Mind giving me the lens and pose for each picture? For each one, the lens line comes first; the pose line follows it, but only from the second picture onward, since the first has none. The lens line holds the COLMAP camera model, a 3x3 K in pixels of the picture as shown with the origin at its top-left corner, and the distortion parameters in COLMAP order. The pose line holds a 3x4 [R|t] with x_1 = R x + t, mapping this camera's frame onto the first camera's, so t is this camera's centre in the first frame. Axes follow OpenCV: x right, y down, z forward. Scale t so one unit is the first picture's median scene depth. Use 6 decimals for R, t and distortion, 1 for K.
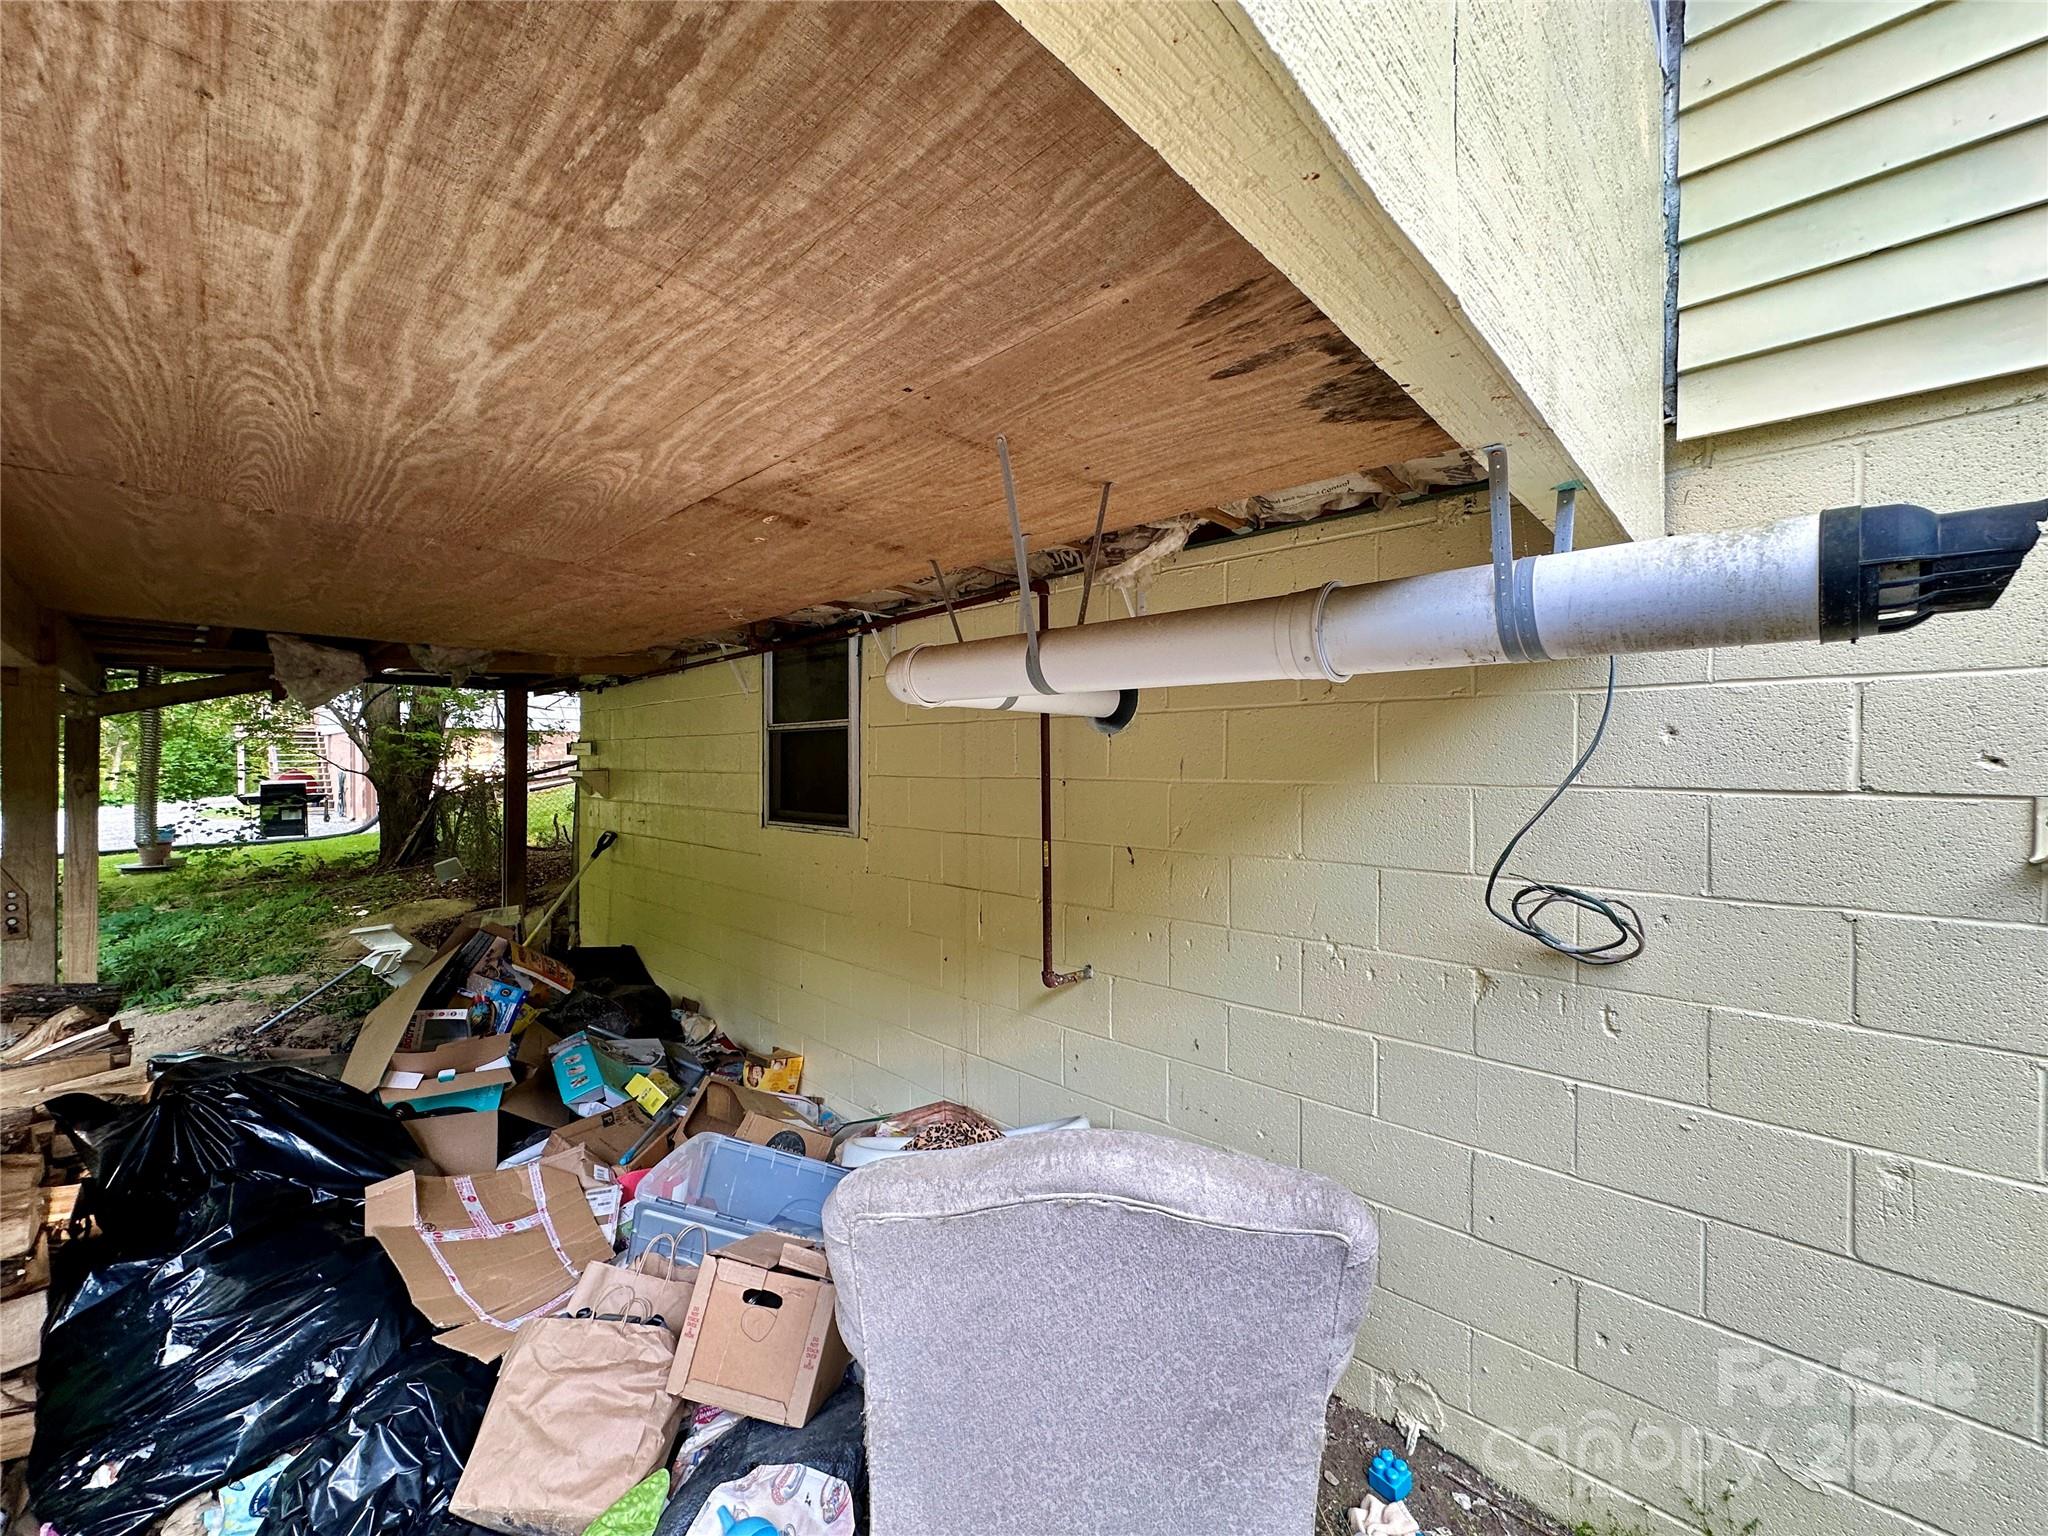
lens RADIAL K [[815.5, 0, 1024.0], [0, 815.5, 769.7], [0, 0, 1]] dist [-0.000483, 0.000226]
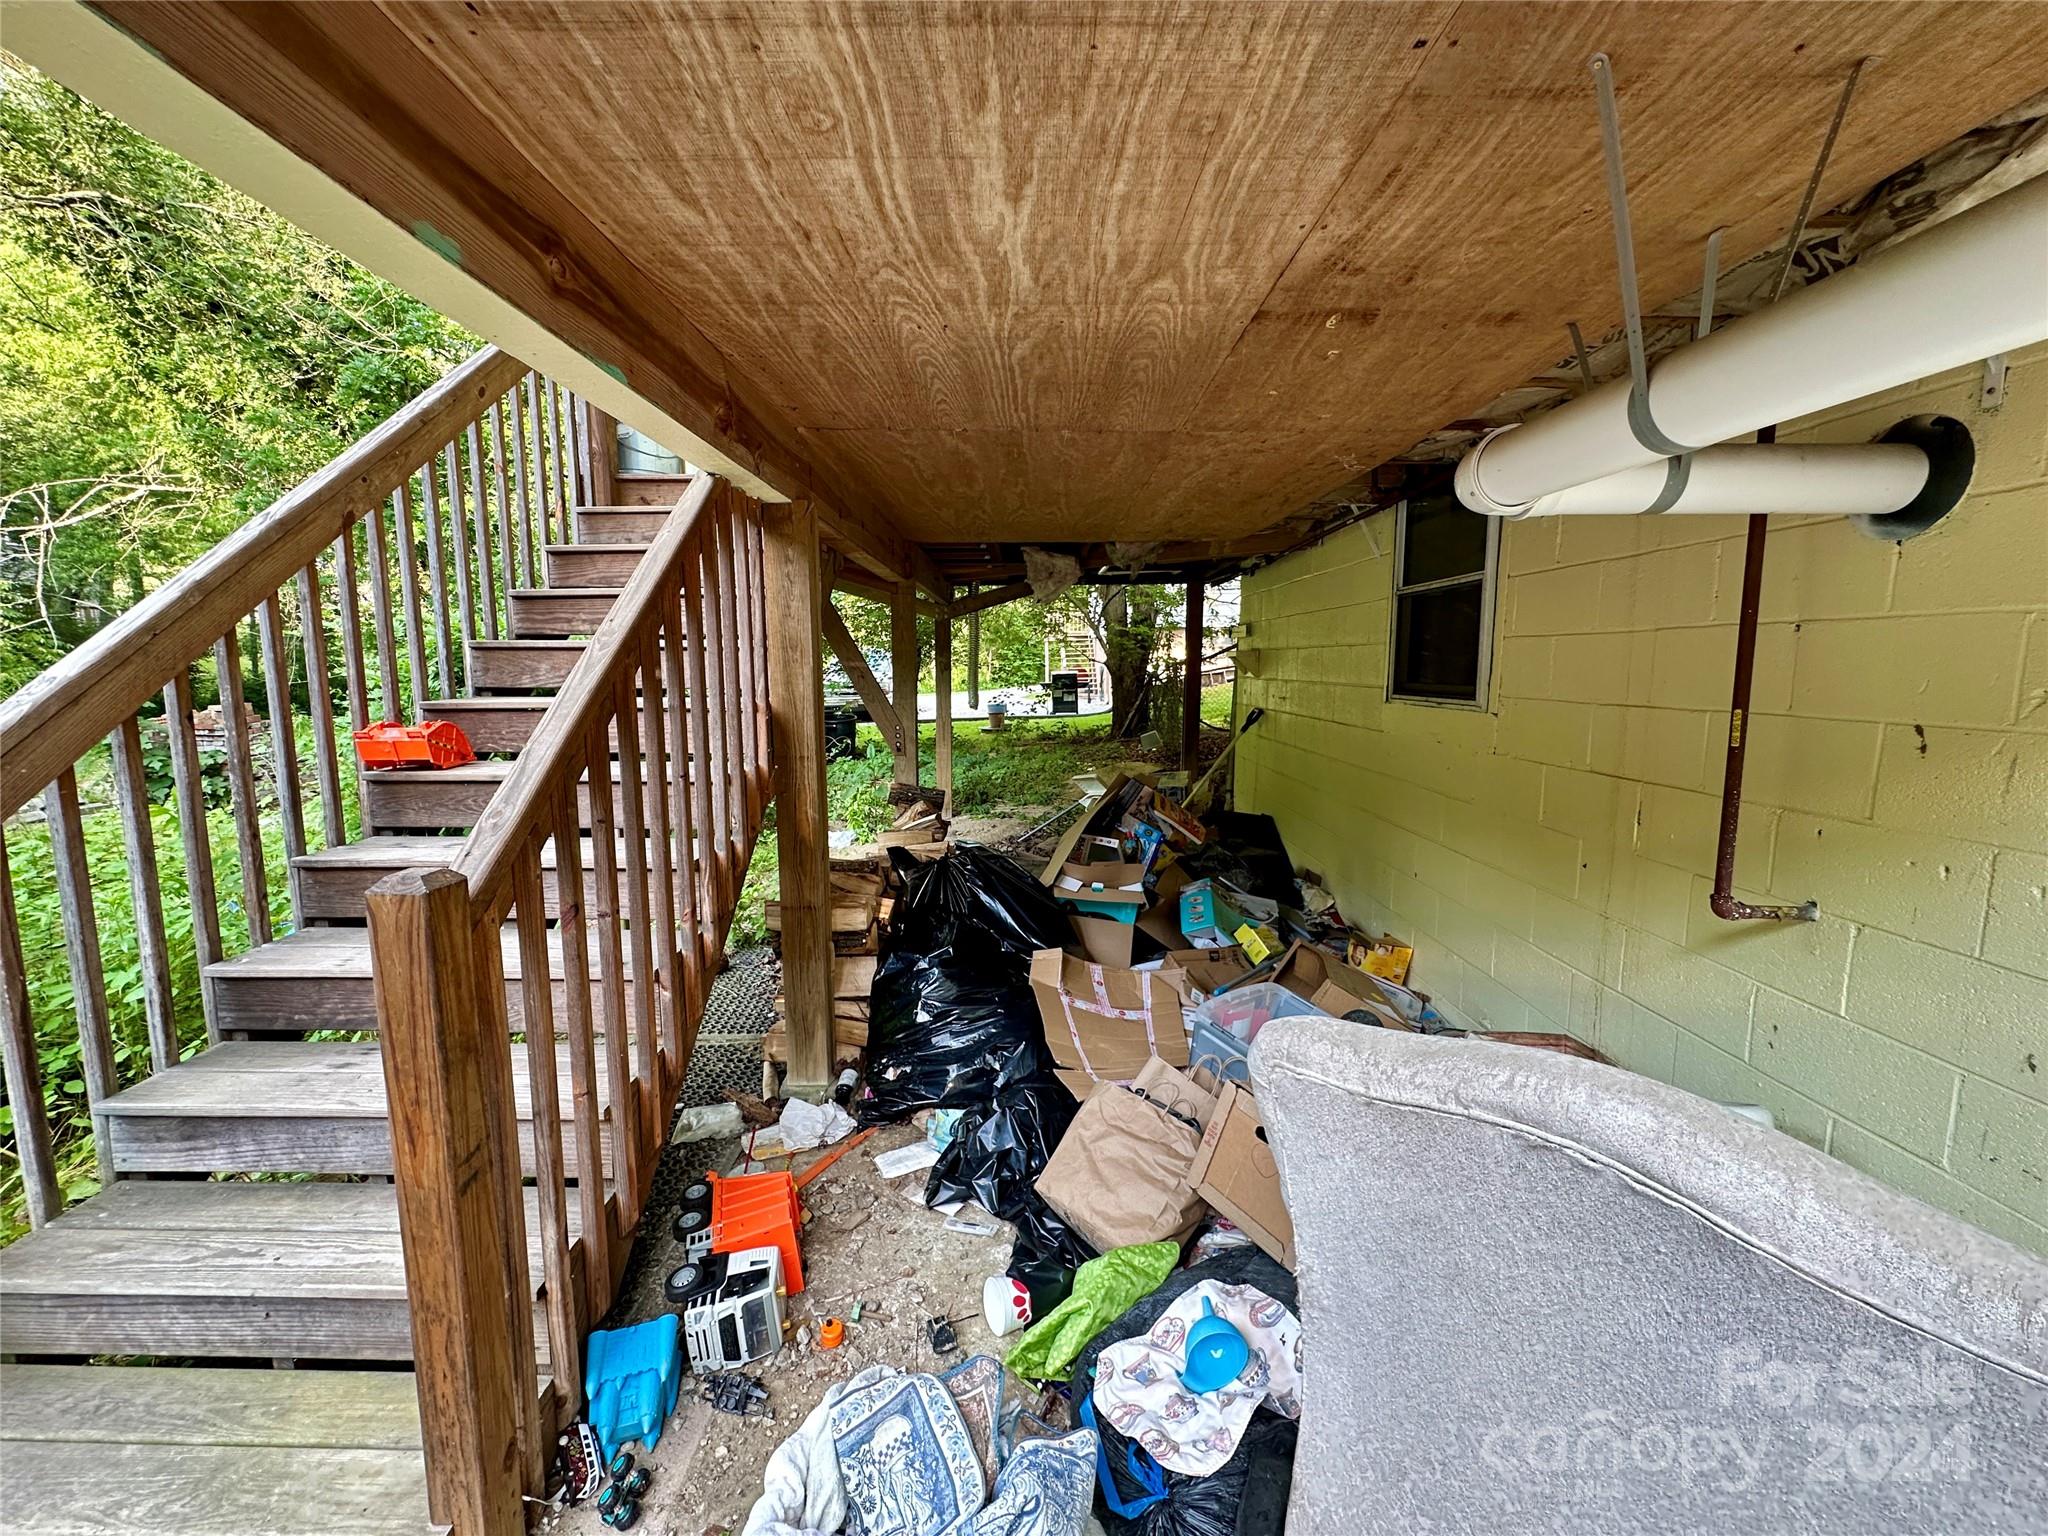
lens RADIAL K [[815.5, 0, 1024.0], [0, 815.5, 769.7], [0, 0, 1]] dist [-0.000483, 0.000226]
pose [[0.695159, 0.087016, -0.713570, 0.091201], [0.003098, 0.992275, 0.124020, 0.045046], [0.718849, -0.088424, 0.689519, 0.081612]]
